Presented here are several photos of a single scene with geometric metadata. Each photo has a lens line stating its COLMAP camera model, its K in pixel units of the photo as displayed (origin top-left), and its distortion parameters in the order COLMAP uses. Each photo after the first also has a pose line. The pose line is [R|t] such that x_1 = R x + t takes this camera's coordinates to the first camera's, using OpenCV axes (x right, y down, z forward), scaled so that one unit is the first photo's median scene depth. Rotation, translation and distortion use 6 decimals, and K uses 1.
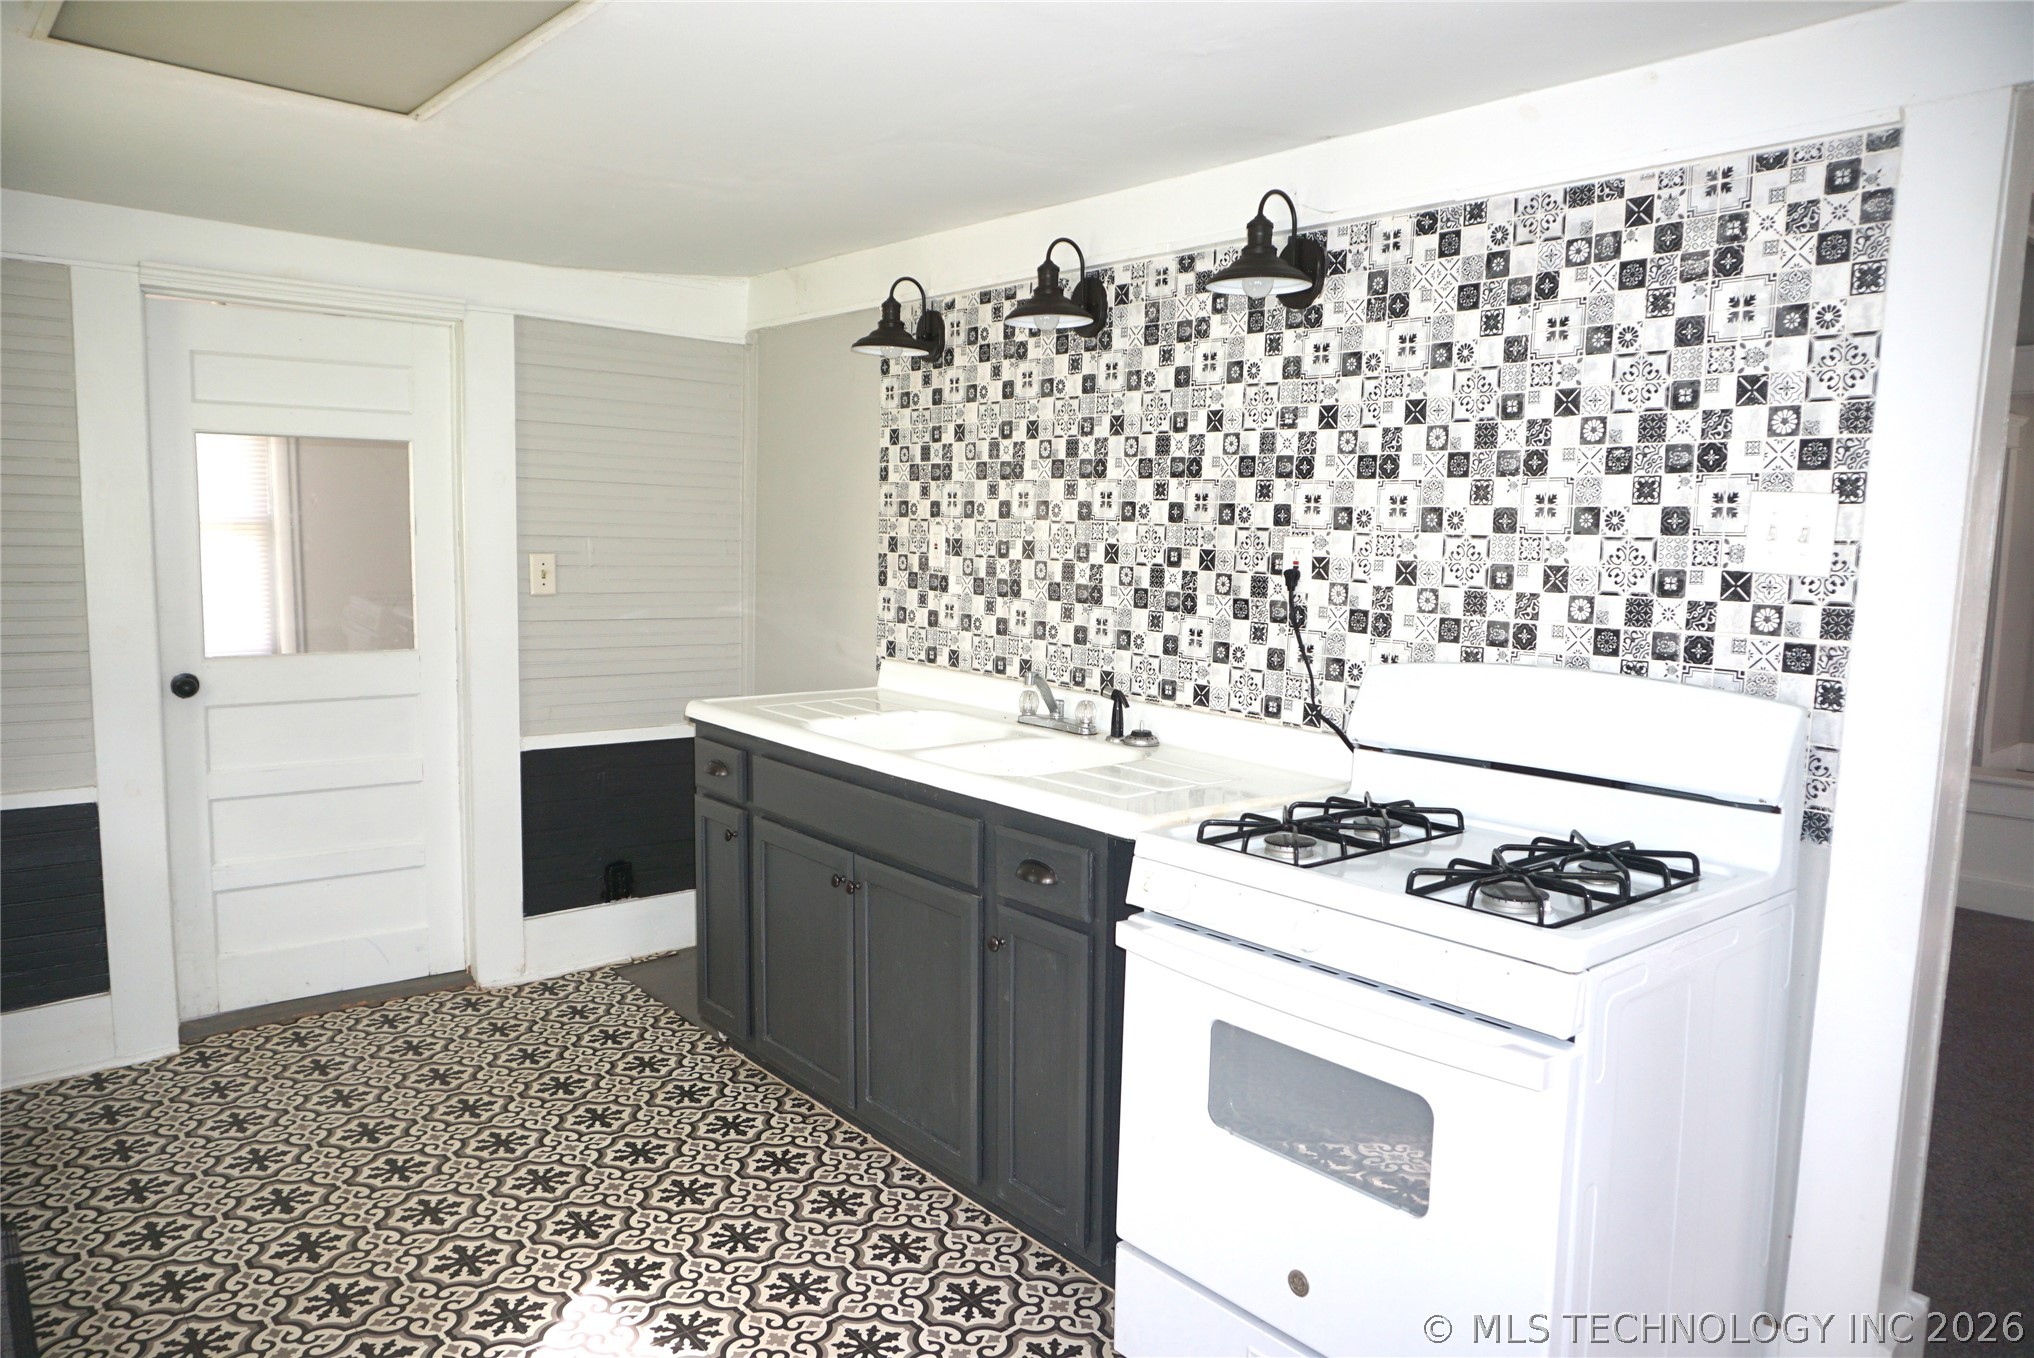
lens RADIAL K [[1353.9, 0, 1017.0], [0, 1353.9, 679.0], [0, 0, 1]] dist [-0.058587, 0.034175]
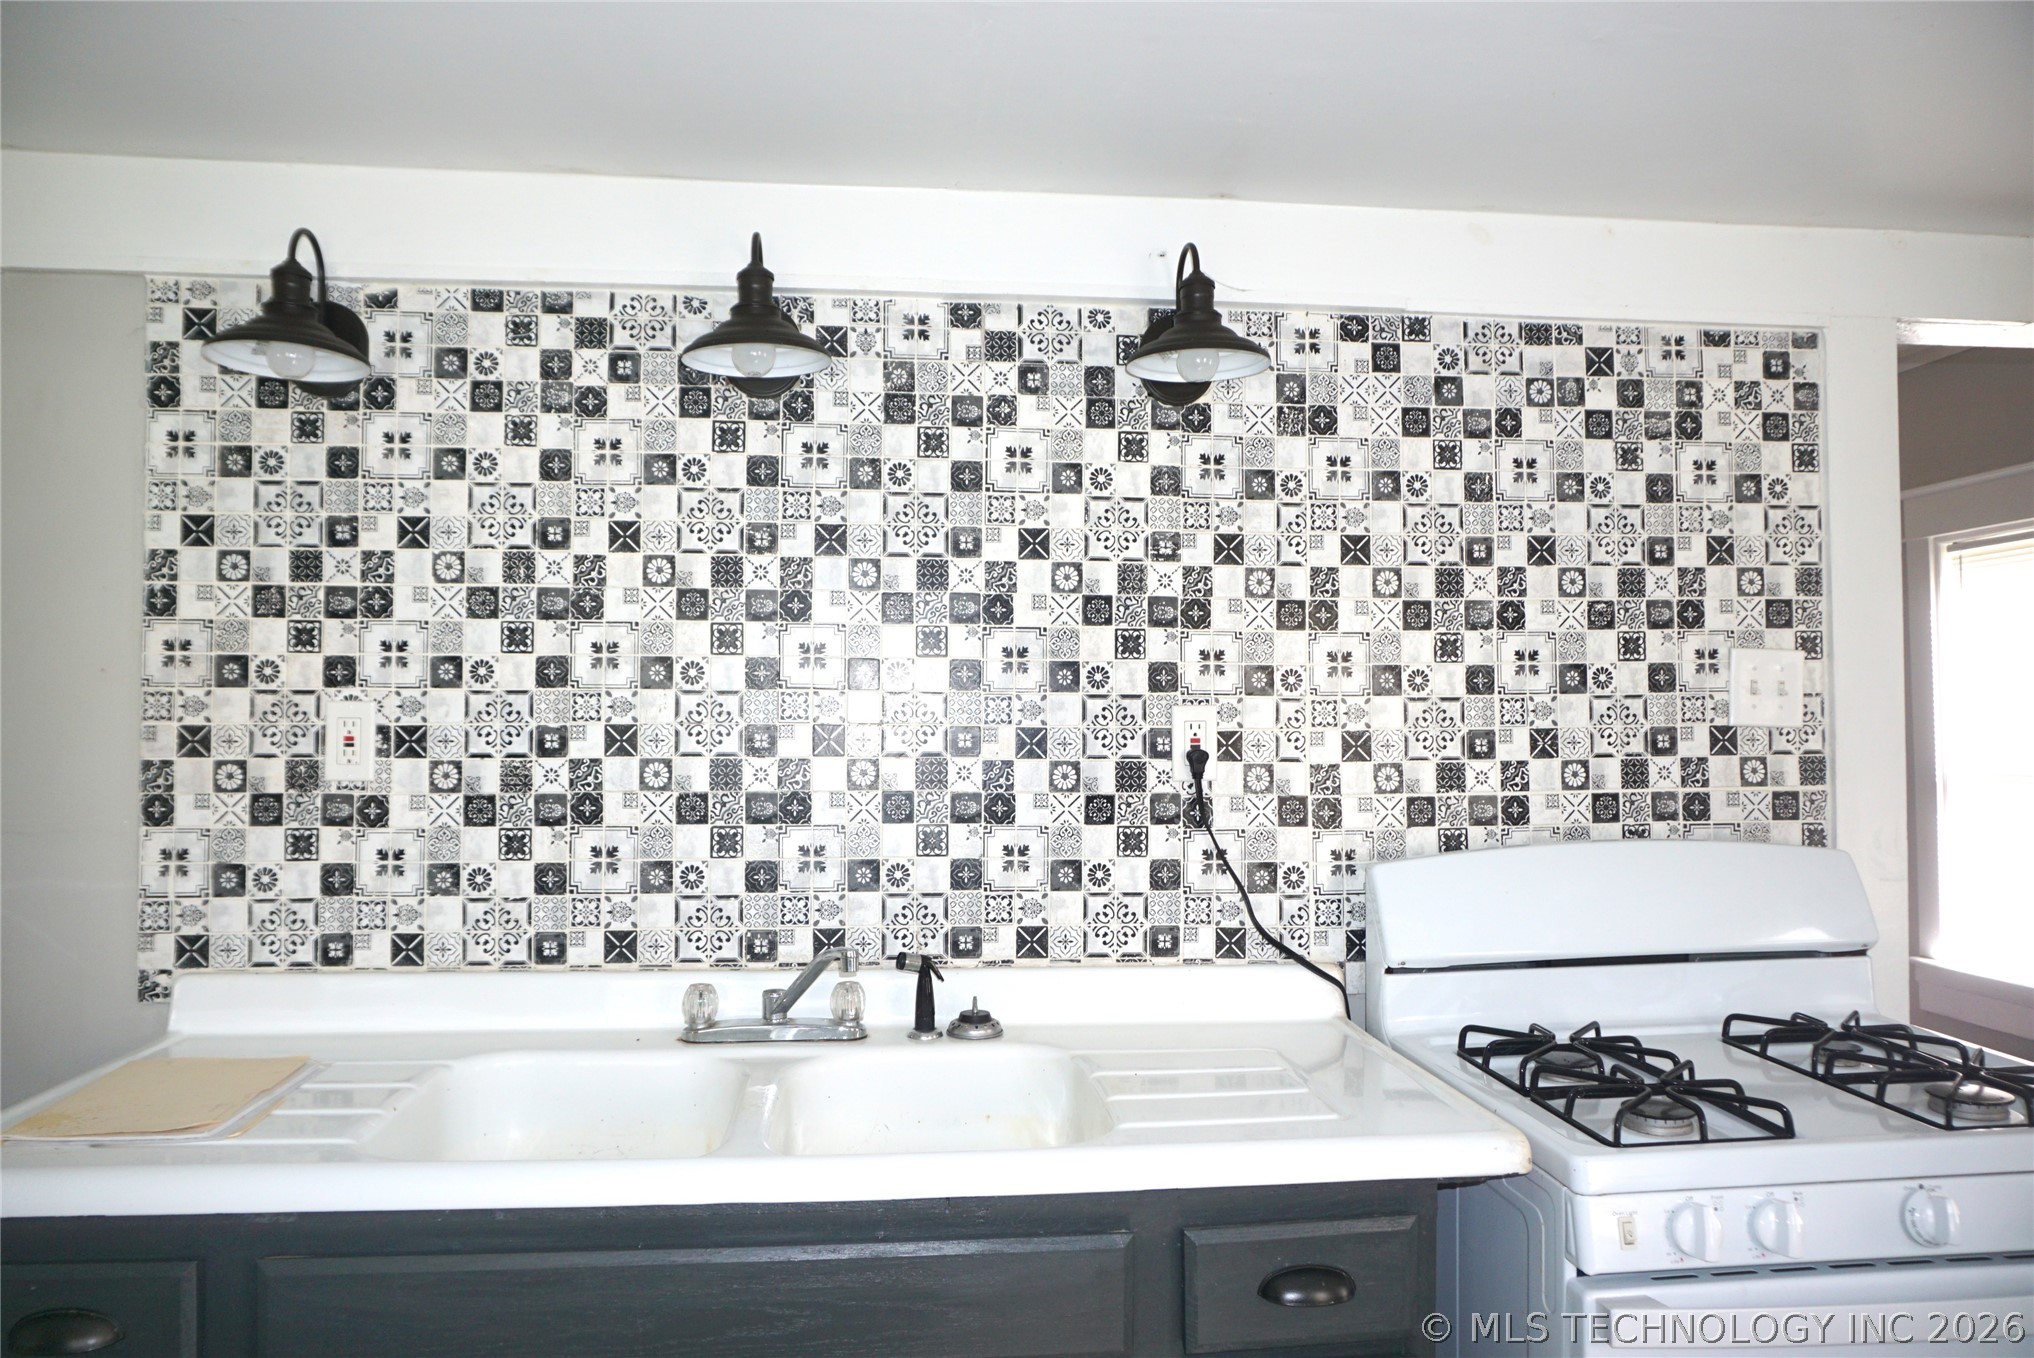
lens RADIAL K [[1353.9, 0, 1017.0], [0, 1353.9, 679.0], [0, 0, 1]] dist [-0.058587, 0.034175]
pose [[0.564585, -0.001234, 0.825374, -0.509477], [0.106884, 0.991688, -0.071630, -0.084927], [-0.818425, 0.128661, 0.560024, 0.730079]]
